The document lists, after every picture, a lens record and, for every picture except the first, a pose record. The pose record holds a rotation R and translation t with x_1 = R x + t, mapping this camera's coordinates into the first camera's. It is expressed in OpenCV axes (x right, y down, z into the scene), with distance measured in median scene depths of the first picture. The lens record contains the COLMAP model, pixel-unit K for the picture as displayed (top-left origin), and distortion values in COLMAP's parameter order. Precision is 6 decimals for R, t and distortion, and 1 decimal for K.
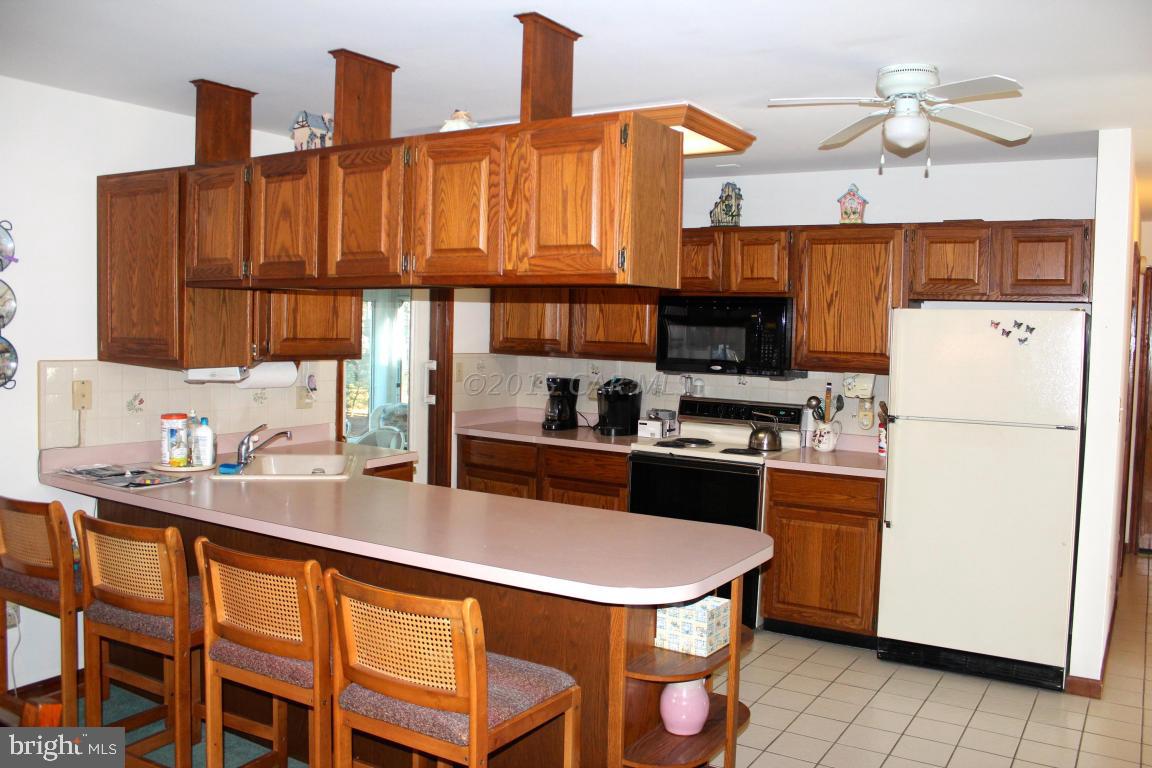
lens RADIAL K [[956.1, 0, 589.0], [0, 956.1, 380.0], [0, 0, 1]] dist [-0.171907, 0.167374]
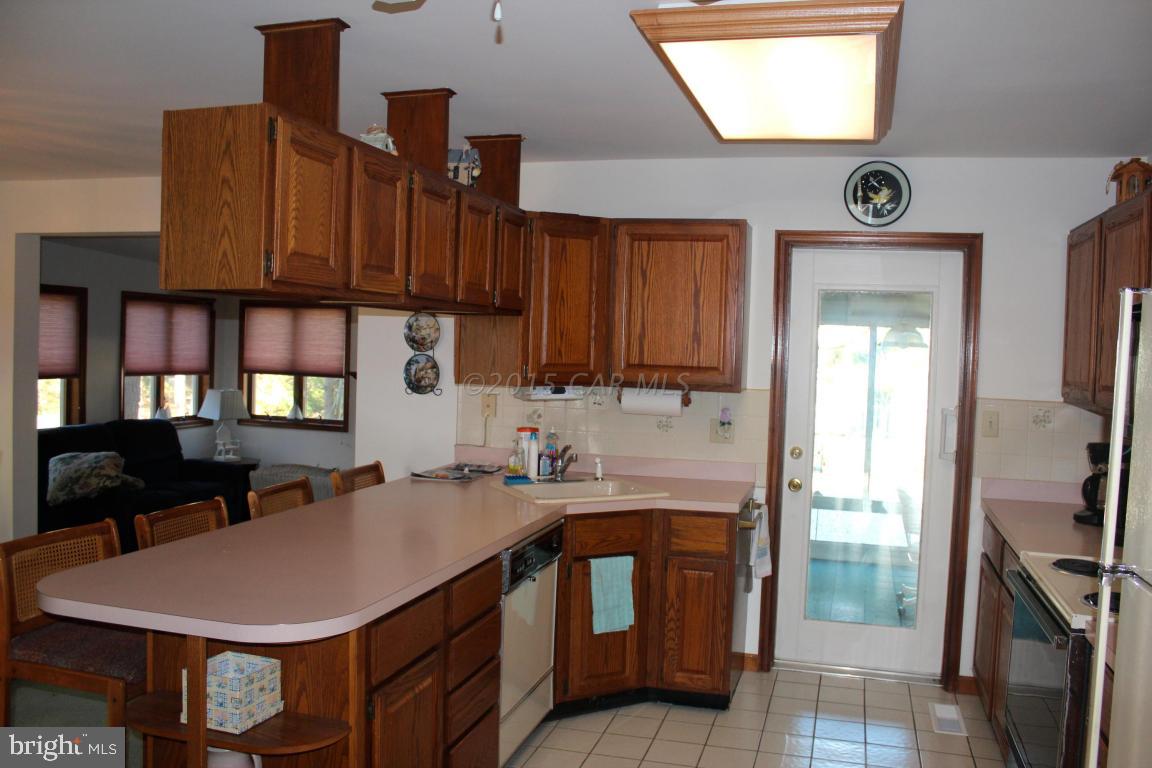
lens RADIAL K [[956.1, 0, 589.0], [0, 956.1, 380.0], [0, 0, 1]] dist [-0.171907, 0.167374]
pose [[0.290180, 0.025933, -0.956620, 0.723281], [-0.077204, 0.997009, 0.003609, -0.032991], [0.953853, 0.072807, 0.291315, 0.762119]]
